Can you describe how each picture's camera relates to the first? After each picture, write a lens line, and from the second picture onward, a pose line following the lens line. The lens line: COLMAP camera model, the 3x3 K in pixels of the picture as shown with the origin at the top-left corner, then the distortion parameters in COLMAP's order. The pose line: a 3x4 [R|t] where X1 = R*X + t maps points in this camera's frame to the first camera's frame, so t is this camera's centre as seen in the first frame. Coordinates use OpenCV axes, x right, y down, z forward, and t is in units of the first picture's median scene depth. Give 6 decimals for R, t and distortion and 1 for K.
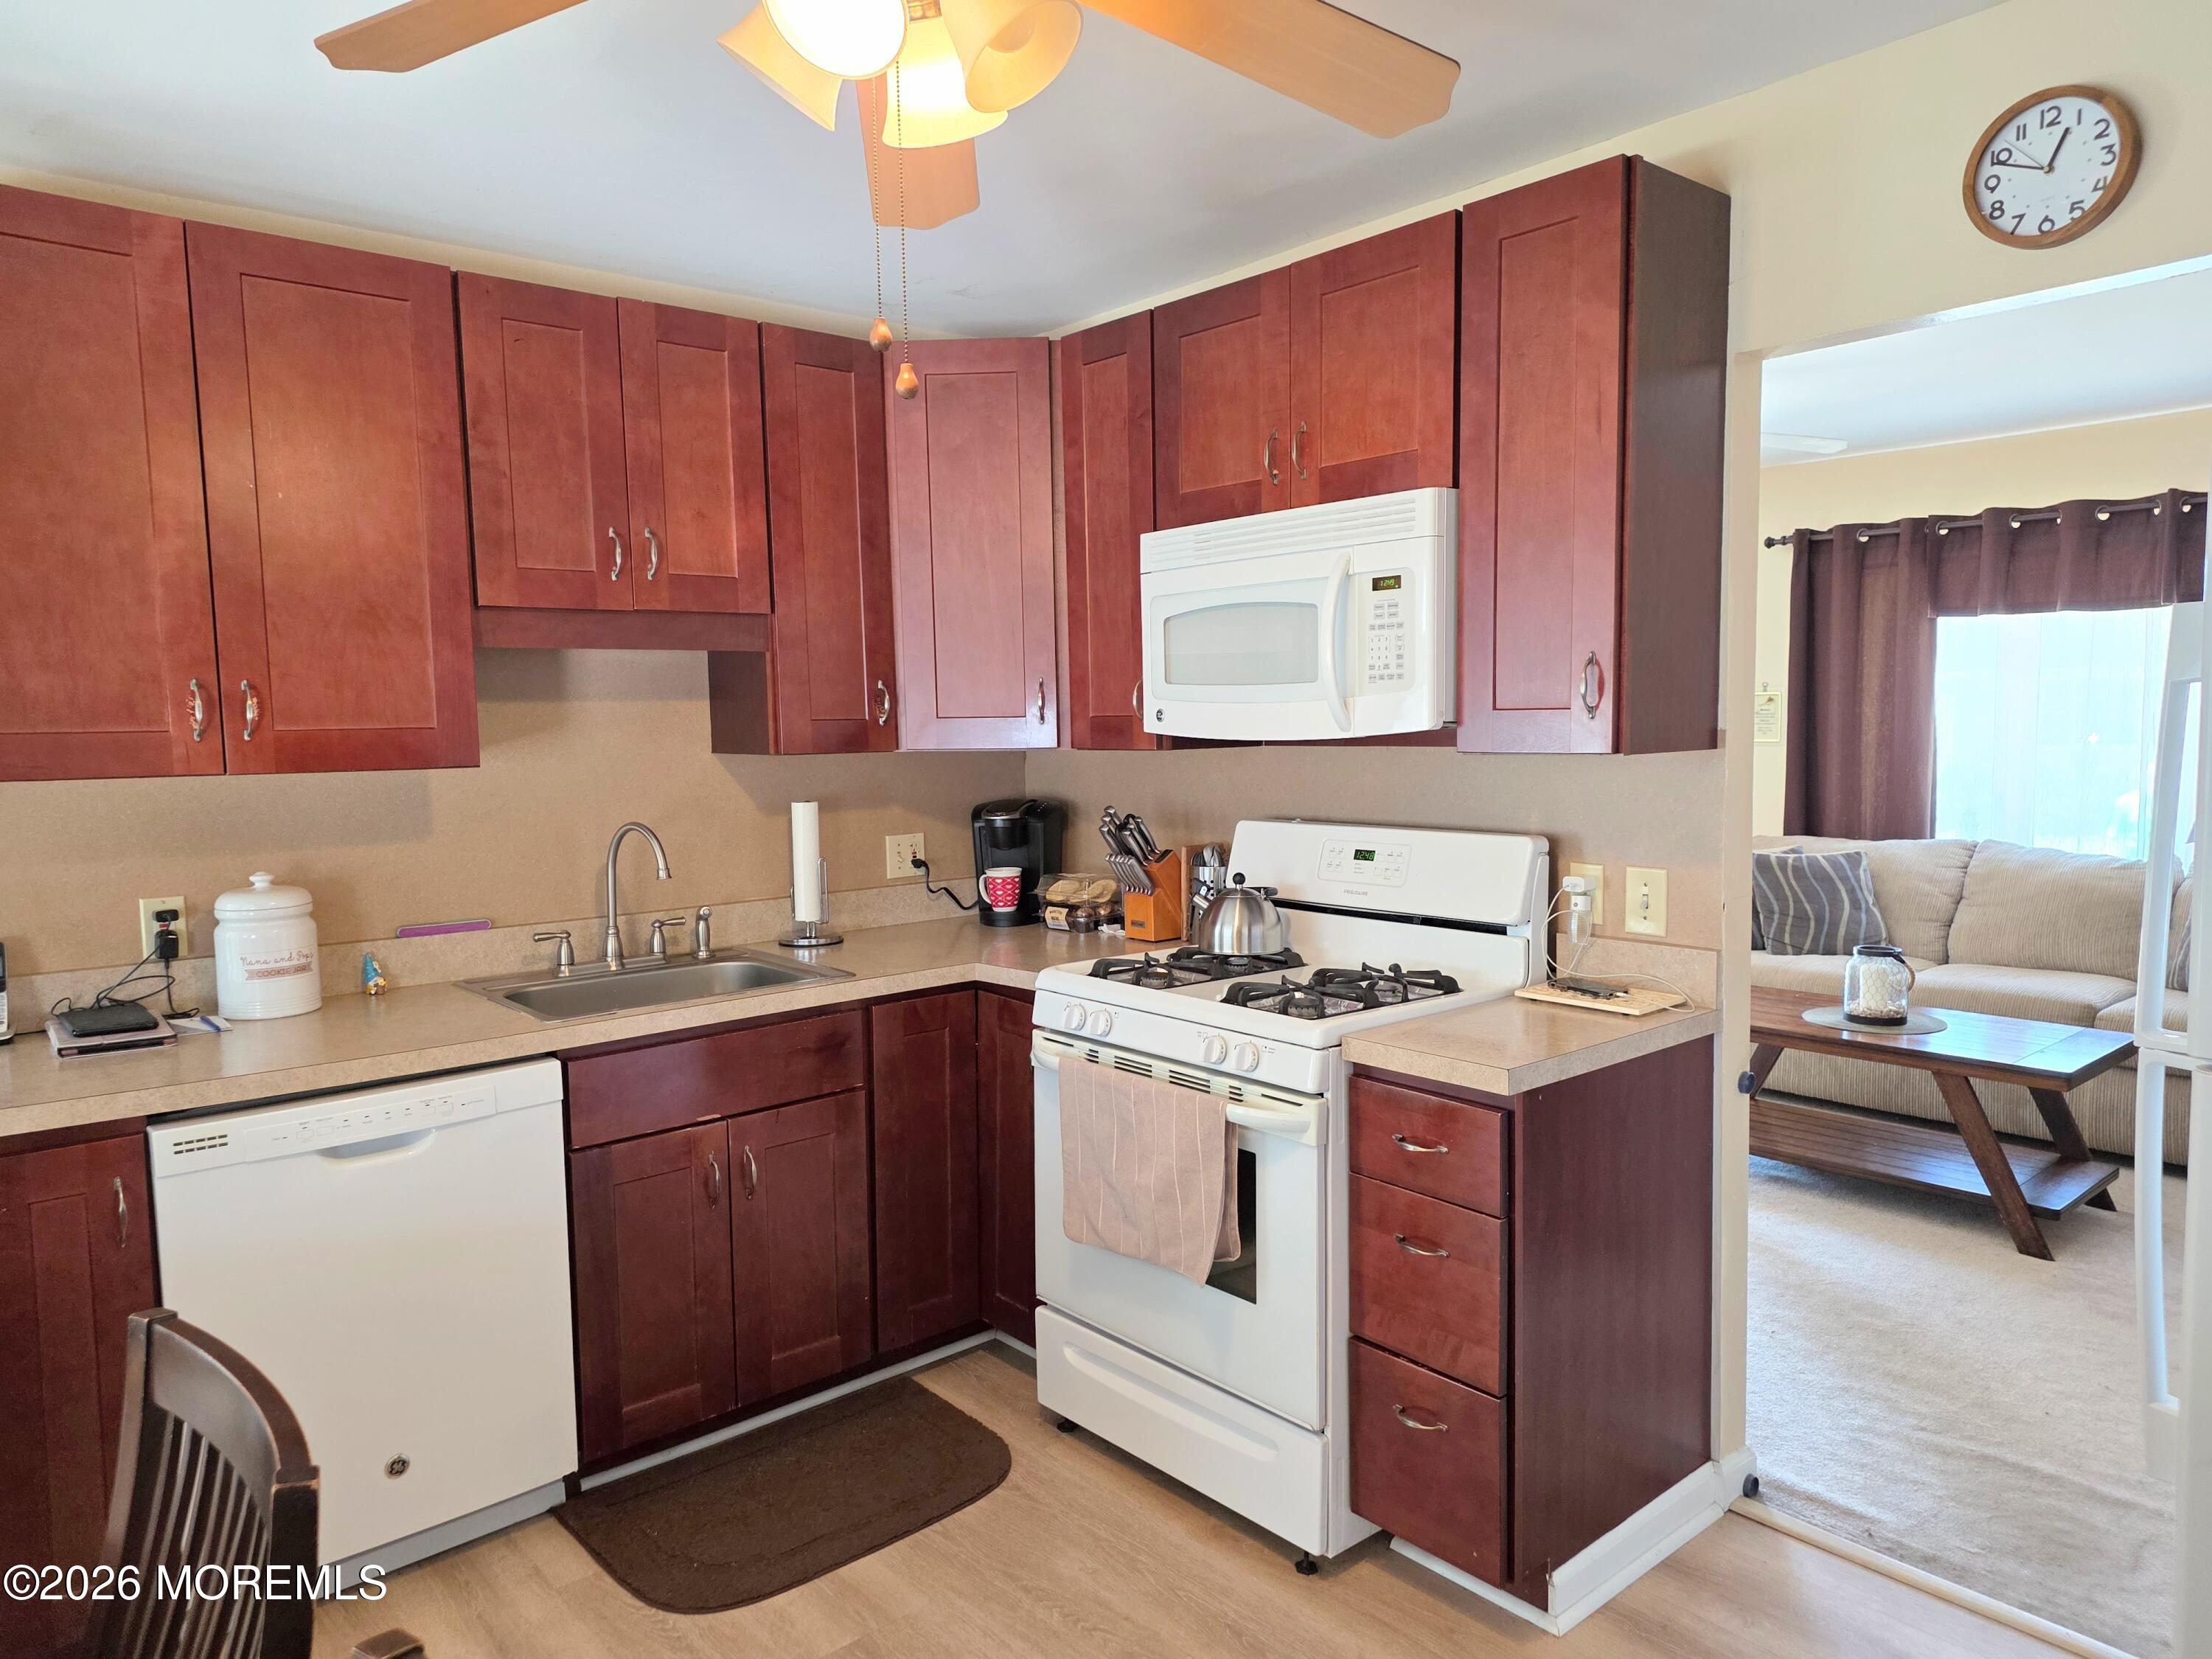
lens RADIAL K [[1471.7, 0, 1114.4], [0, 1471.7, 839.9], [0, 0, 1]] dist [0.071477, -0.057918]
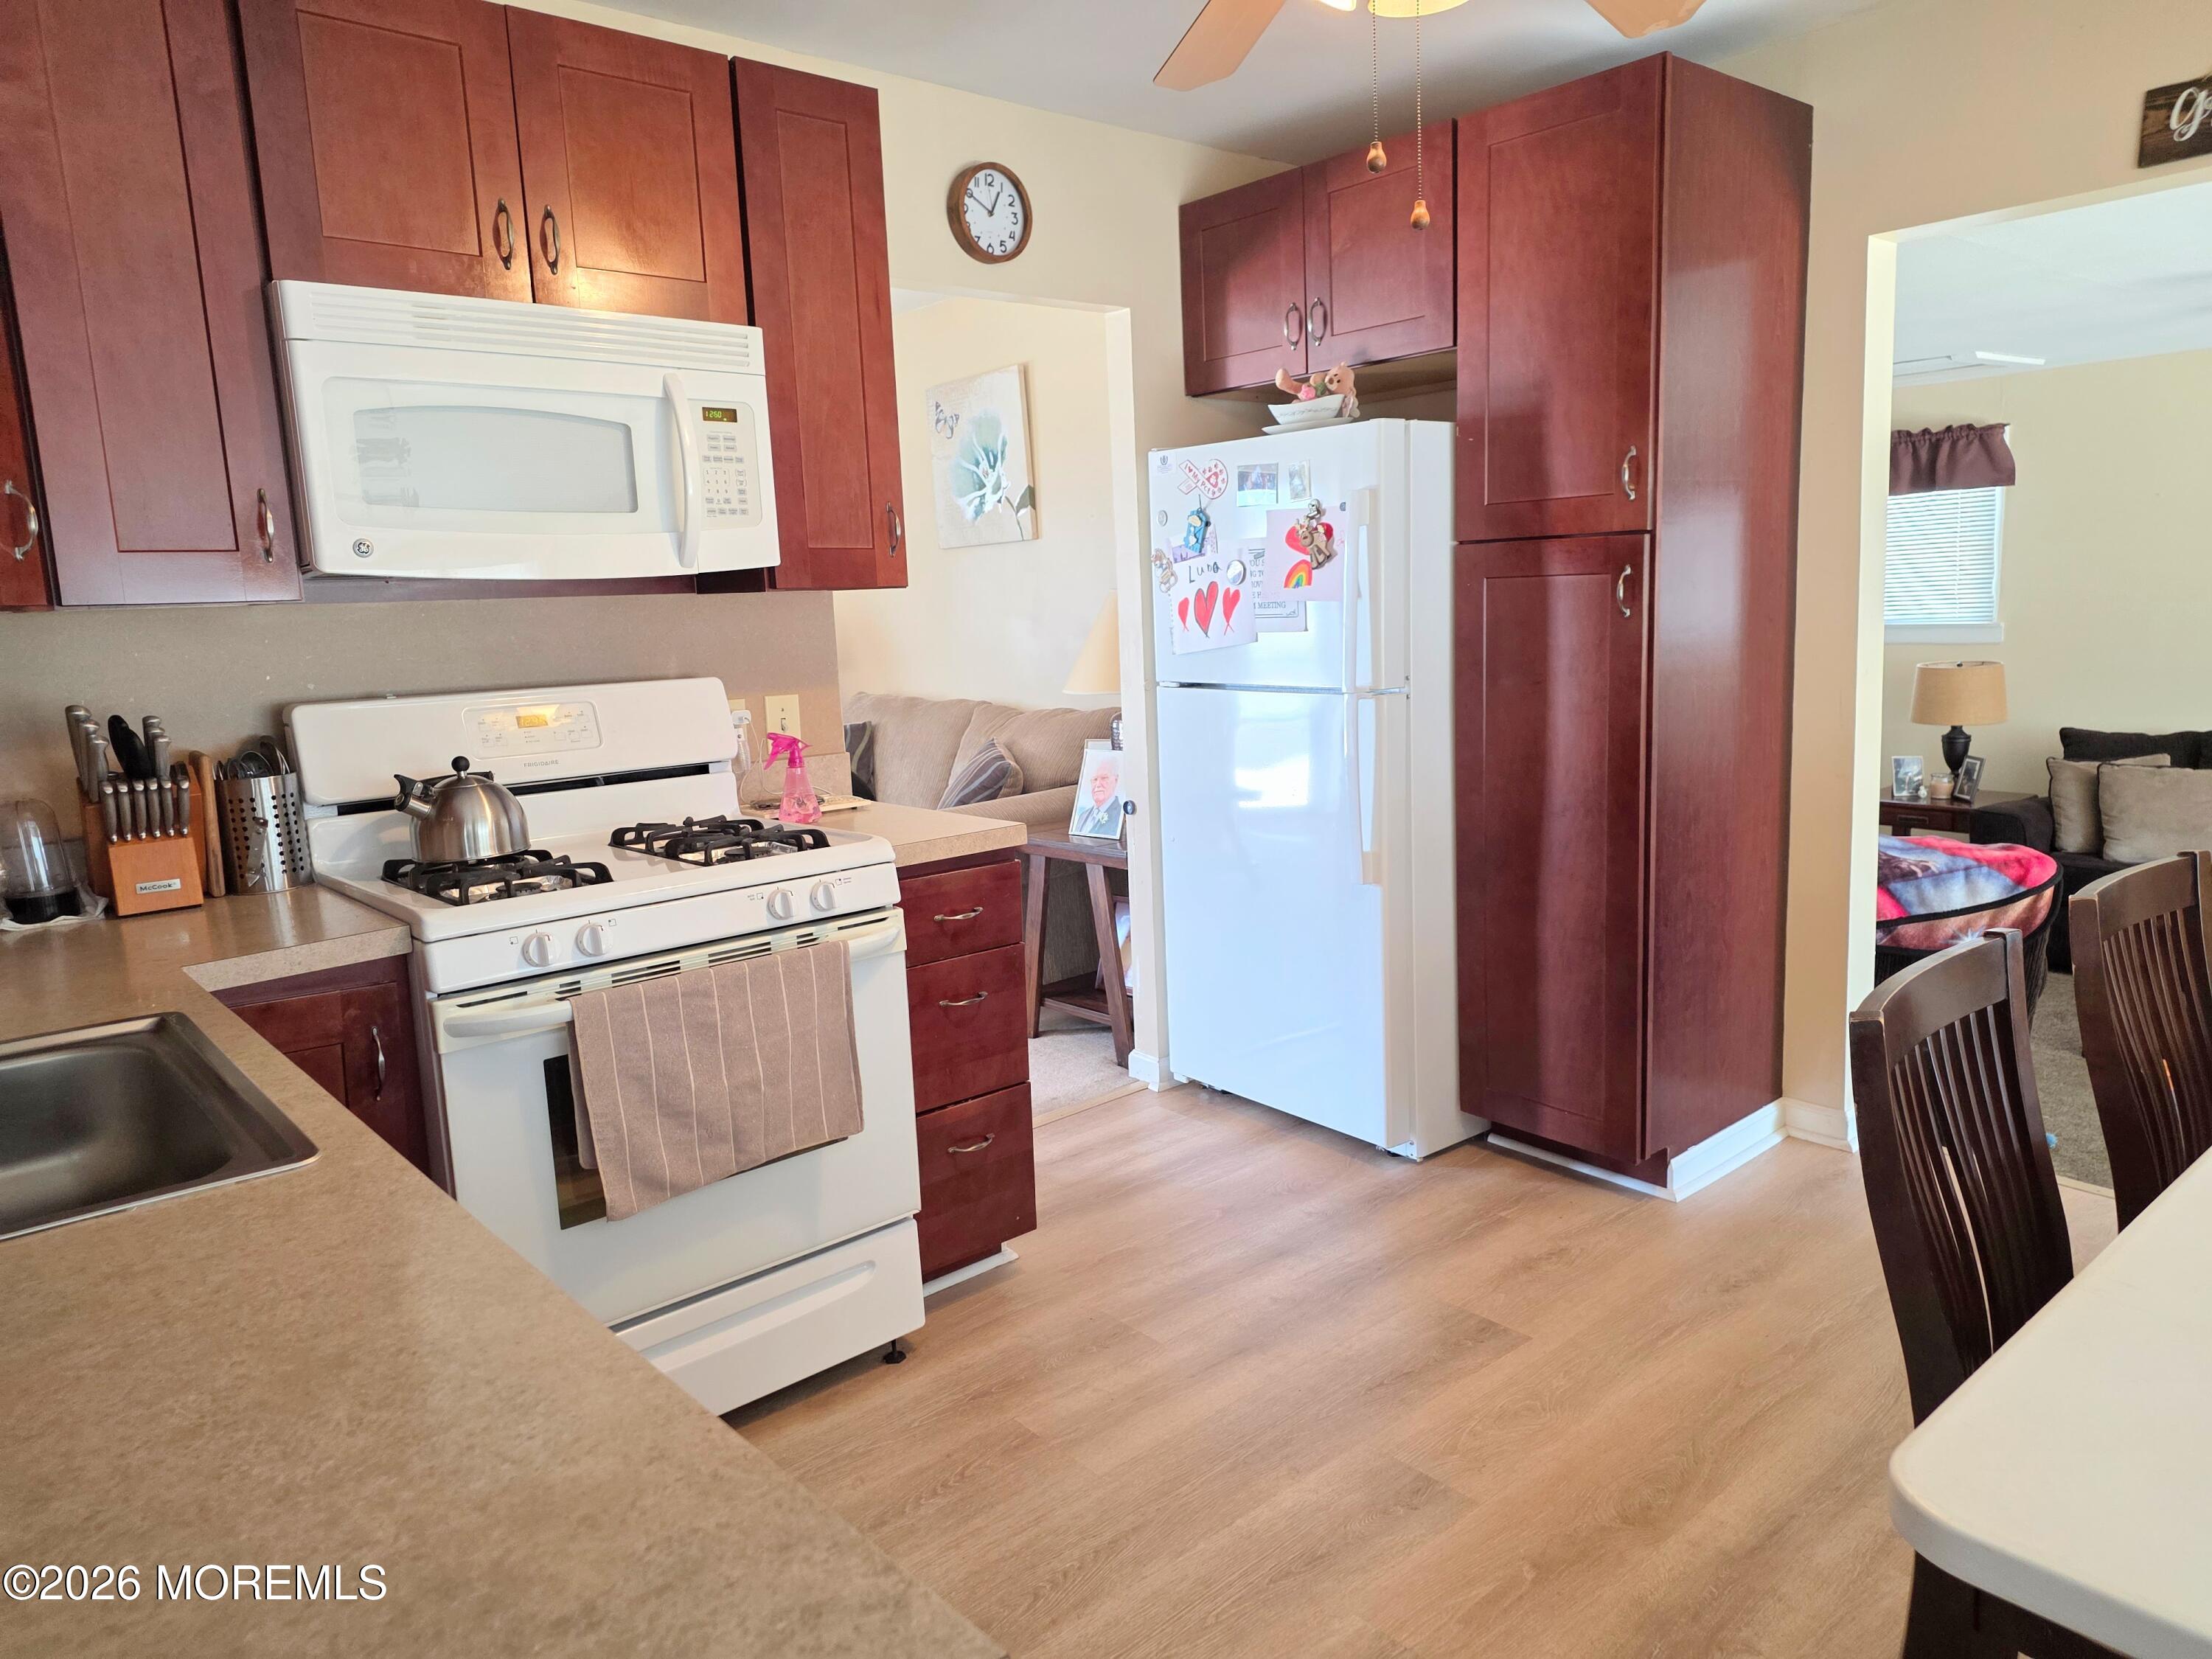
lens RADIAL K [[1471.7, 0, 1114.4], [0, 1471.7, 839.9], [0, 0, 1]] dist [0.071477, -0.057918]
pose [[-0.022898, -0.147038, 0.988866, -0.842321], [0.128551, 0.980481, 0.148768, -0.008636], [-0.991439, 0.130526, -0.003550, 0.774133]]
